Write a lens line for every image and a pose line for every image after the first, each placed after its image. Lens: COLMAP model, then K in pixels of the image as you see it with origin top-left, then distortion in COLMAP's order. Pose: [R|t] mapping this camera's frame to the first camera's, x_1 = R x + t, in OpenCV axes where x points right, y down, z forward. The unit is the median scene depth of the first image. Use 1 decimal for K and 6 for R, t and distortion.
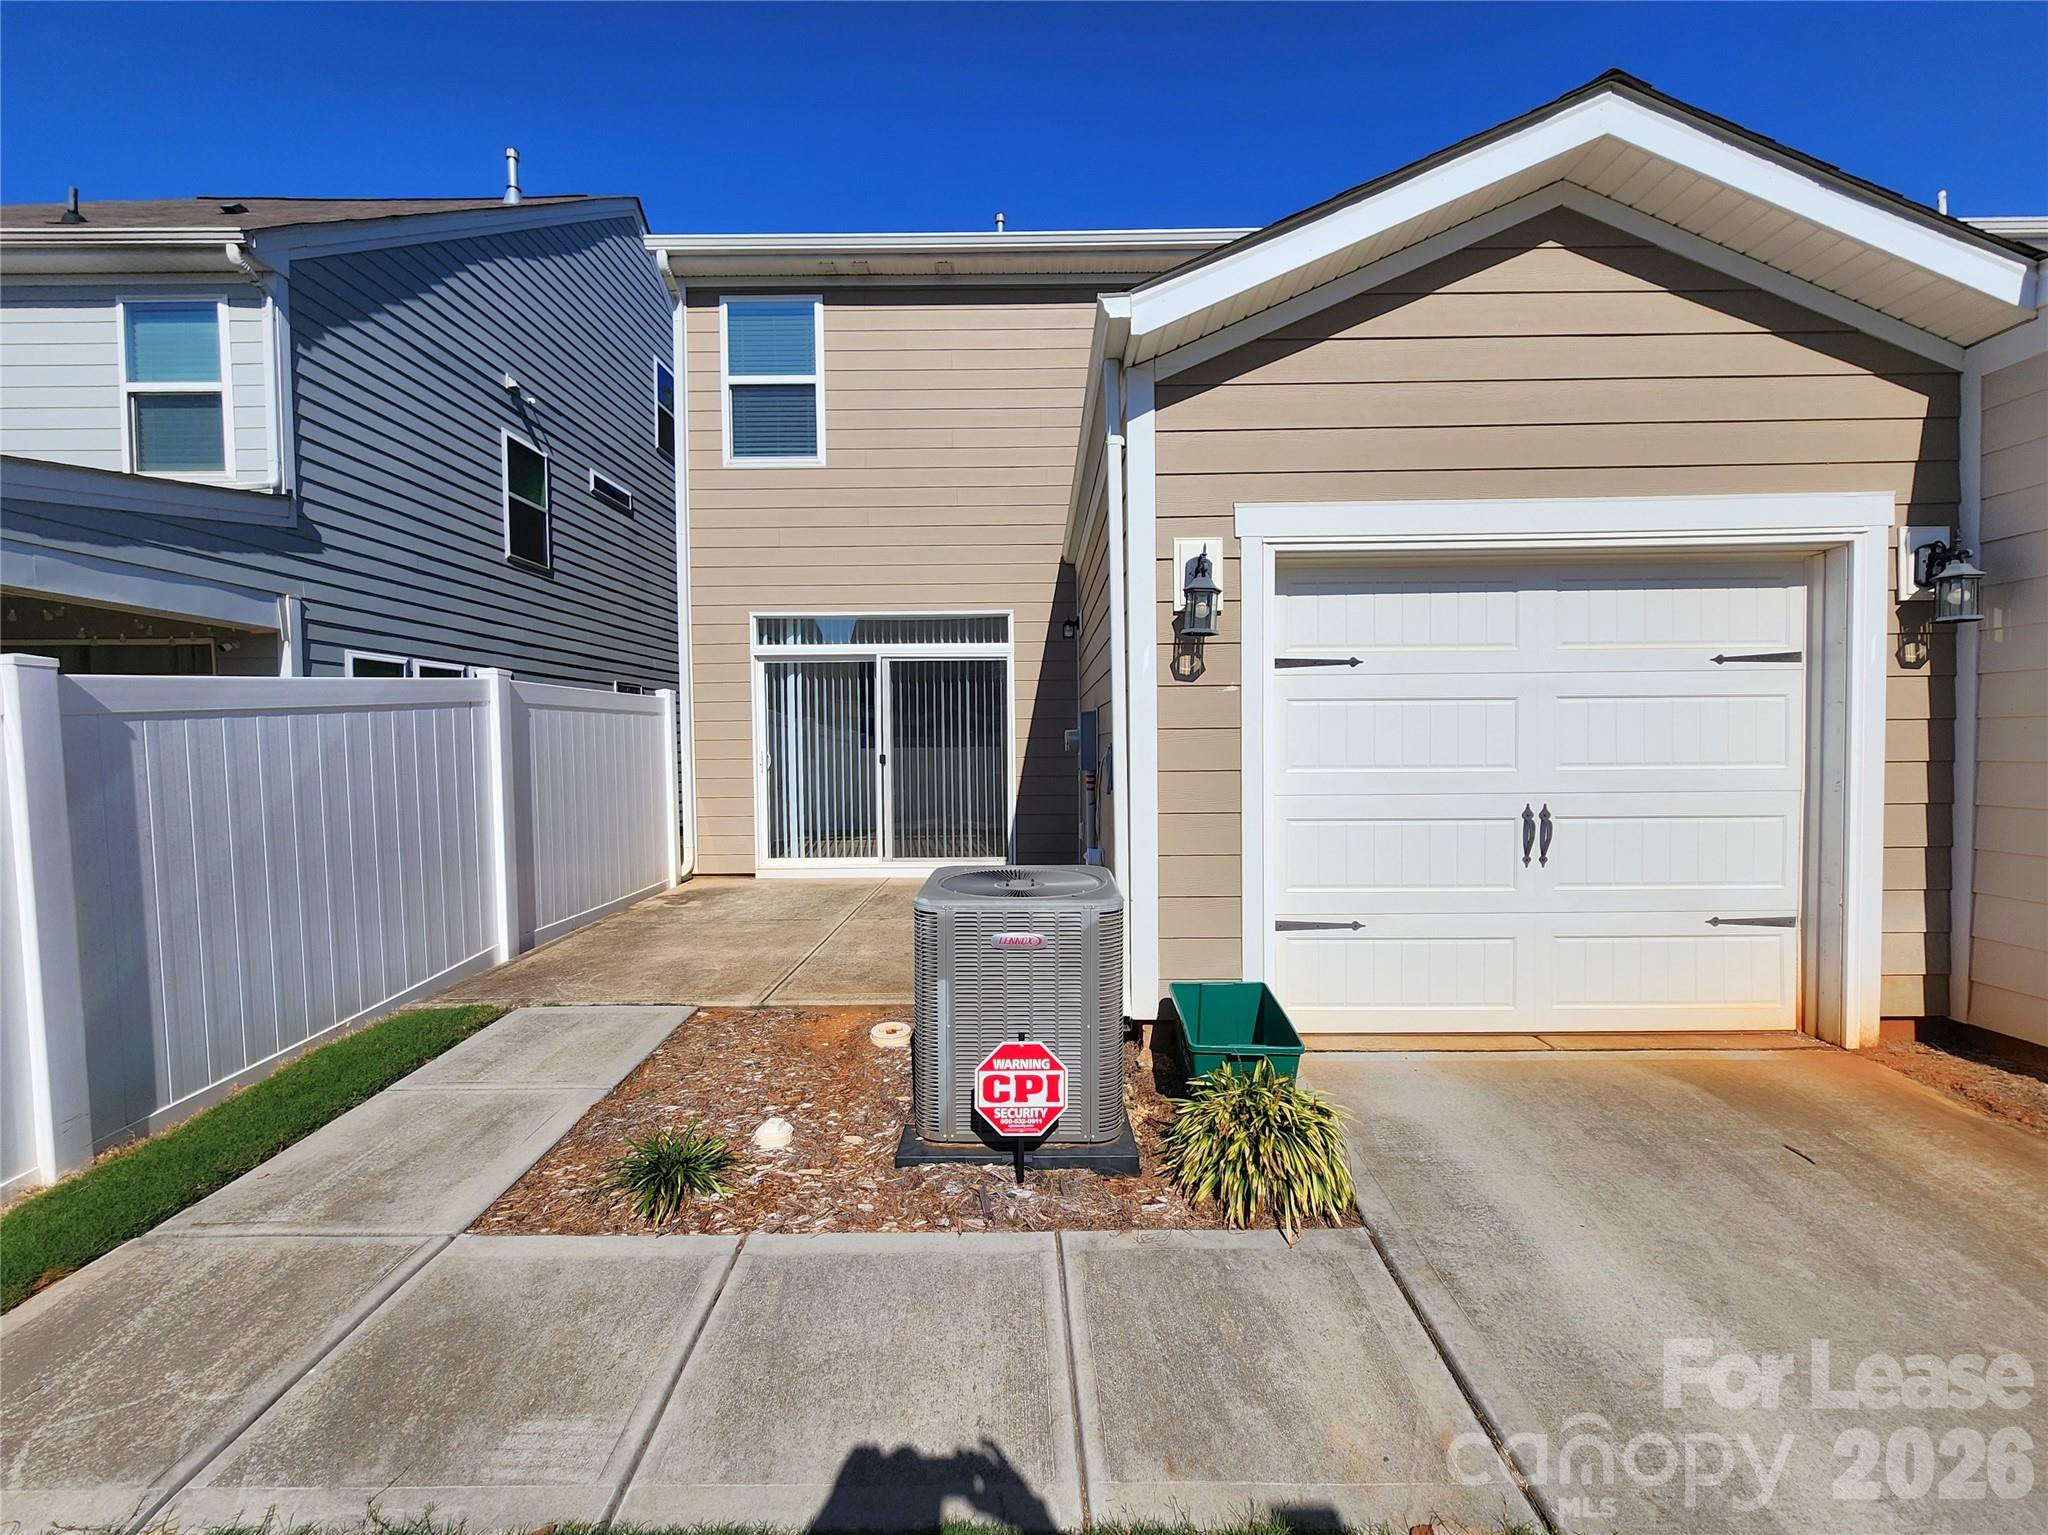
lens RADIAL K [[843.8, 0, 1026.1], [0, 843.8, 772.7], [0, 0, 1]] dist [-0.002049, 0.000309]
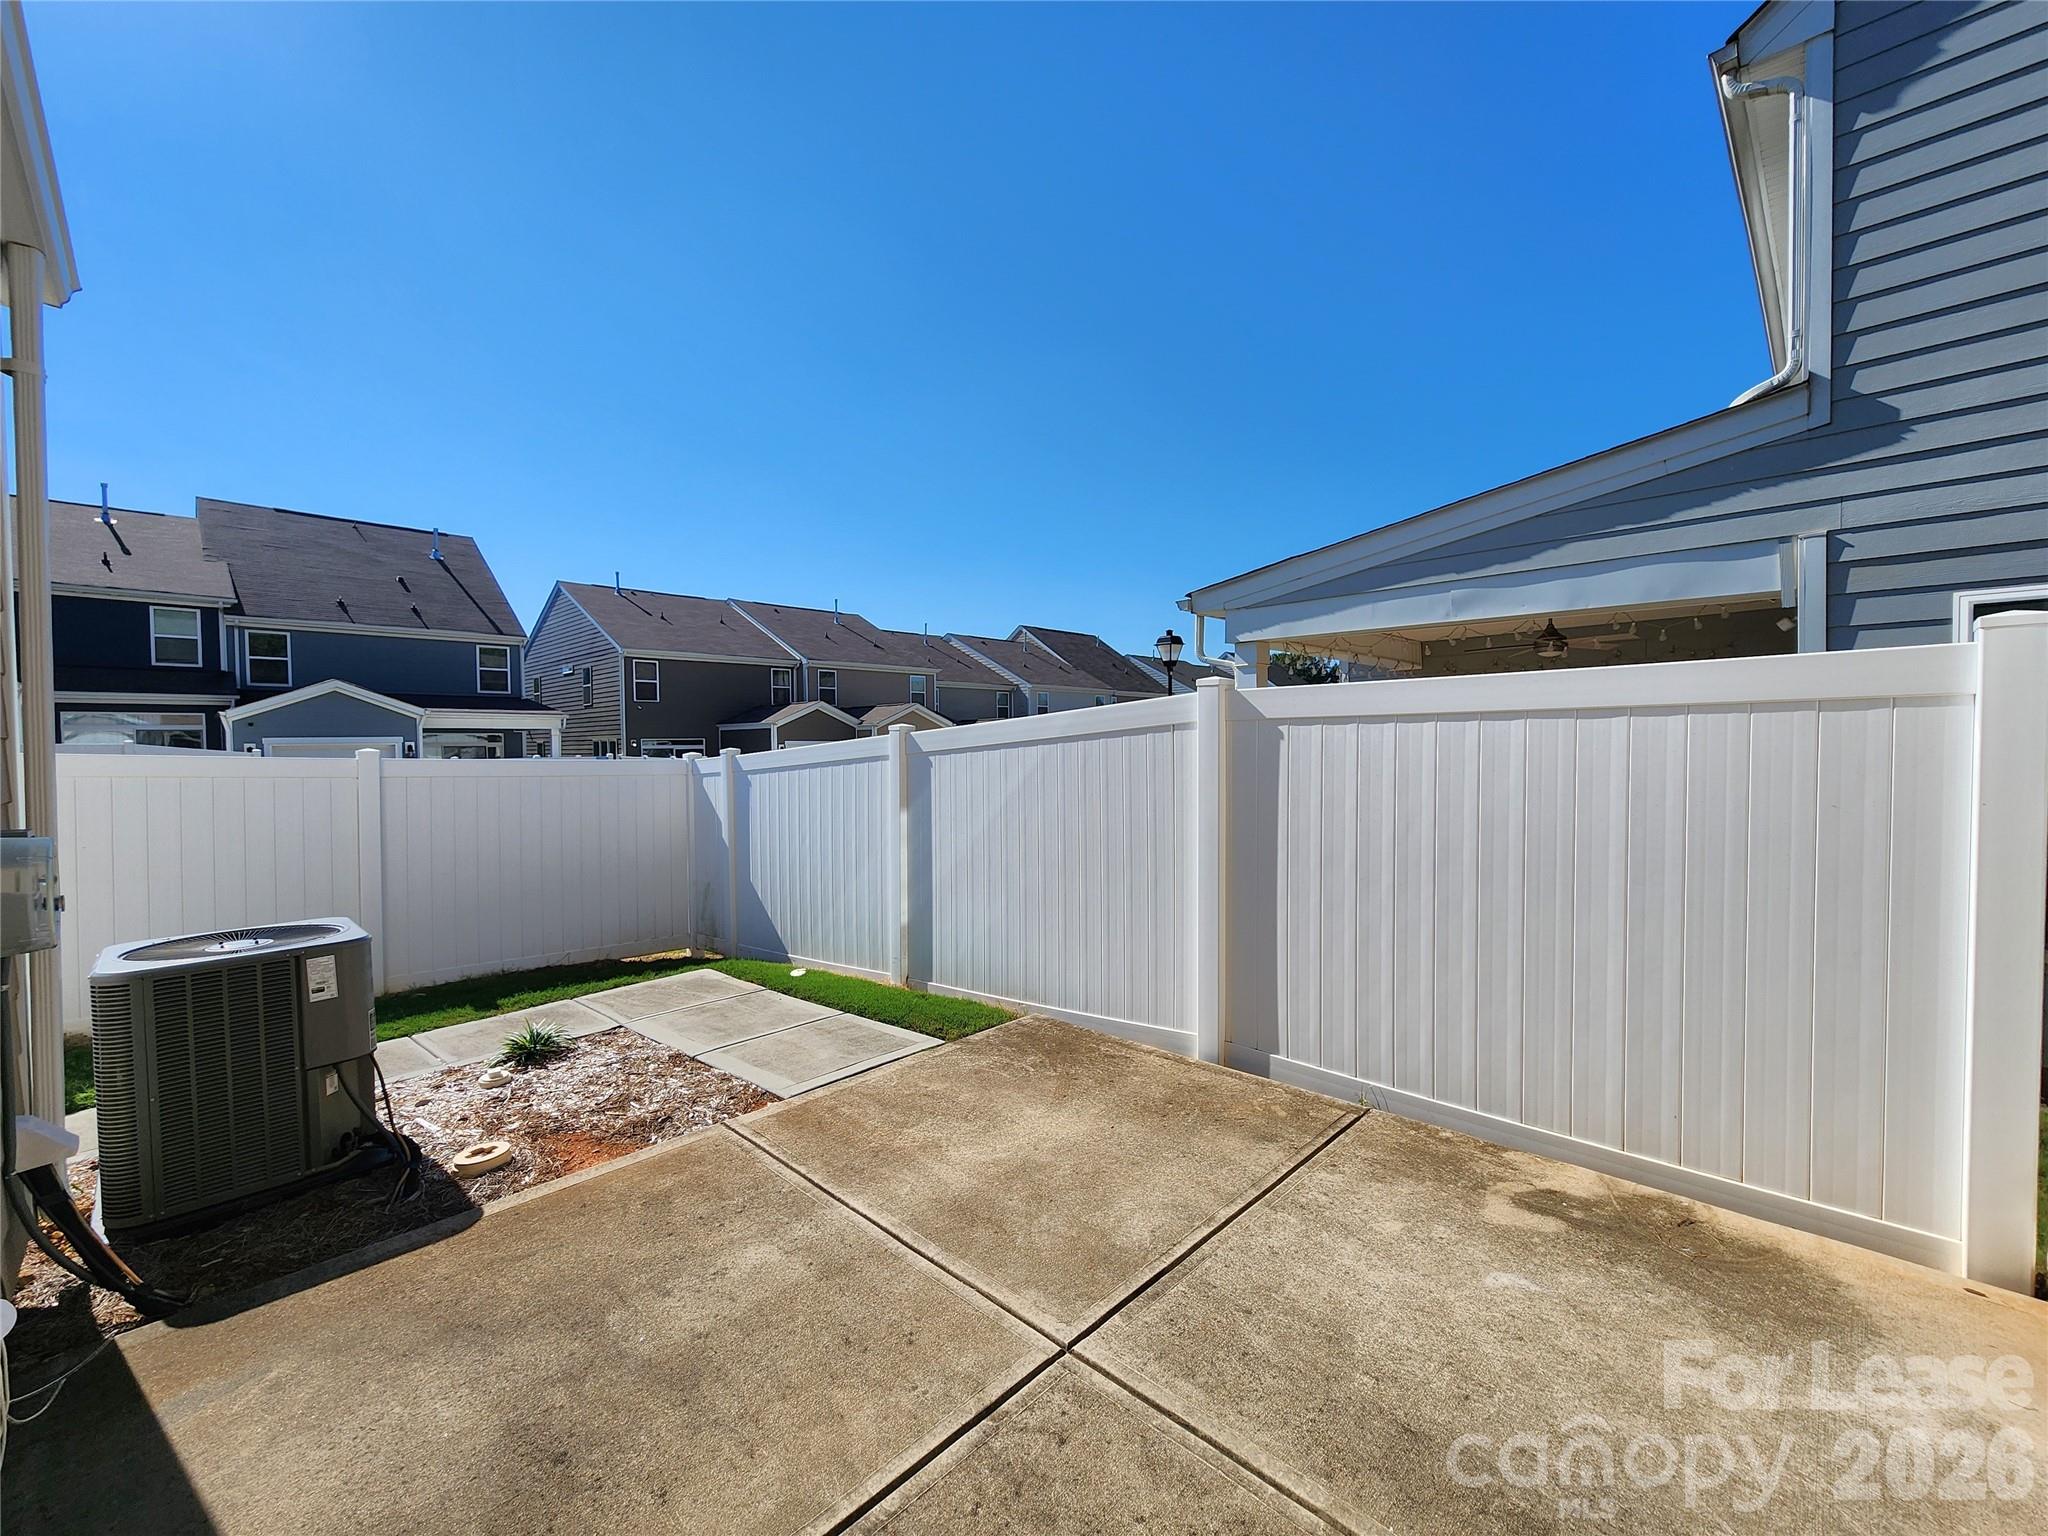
lens RADIAL K [[843.8, 0, 1027.5], [0, 843.8, 775.4], [0, 0, 1]] dist [-0.002049, 0.000309]
pose [[-0.695358, 0.040354, -0.717530, 0.021831], [-0.010486, 0.997746, 0.066275, -0.060327], [0.718587, 0.053609, -0.693367, 1.014399]]
